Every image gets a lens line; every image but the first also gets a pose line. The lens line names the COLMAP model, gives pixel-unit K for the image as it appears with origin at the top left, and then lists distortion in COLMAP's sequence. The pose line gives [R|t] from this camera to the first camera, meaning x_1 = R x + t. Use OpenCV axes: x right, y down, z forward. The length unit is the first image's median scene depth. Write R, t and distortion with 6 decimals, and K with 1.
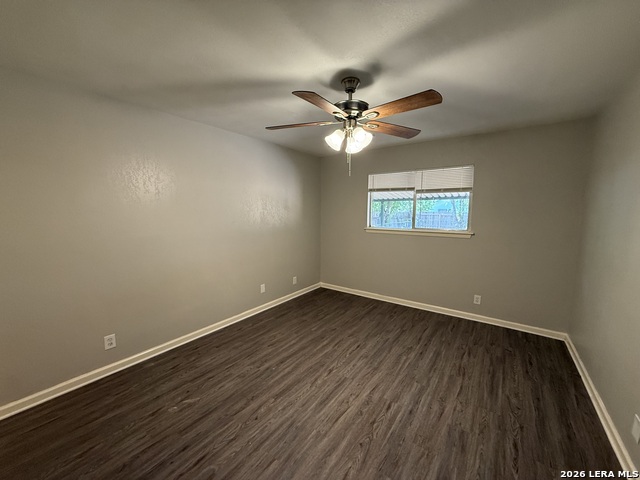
lens RADIAL K [[254.9, 0, 319.3], [0, 254.9, 239.1], [0, 0, 1]] dist [0.000354, -0.000125]
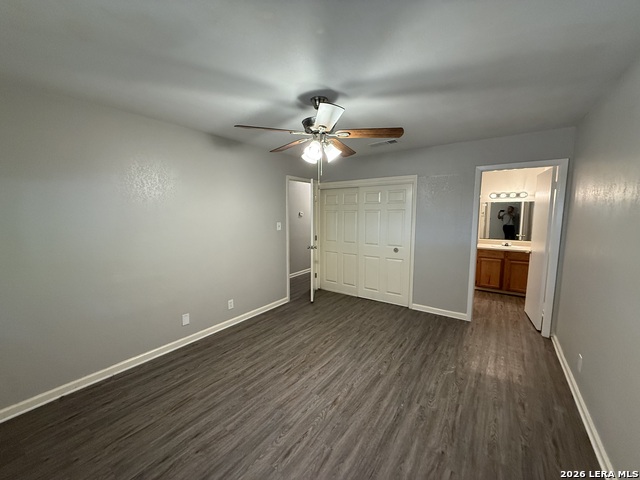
lens RADIAL K [[254.9, 0, 319.3], [0, 254.9, 239.1], [0, 0, 1]] dist [0.000354, -0.000125]
pose [[-0.999946, -0.000693, -0.010346, 0.112300], [-0.002904, 0.976557, 0.215239, -0.221563], [0.009955, 0.215258, -0.976507, 1.841968]]
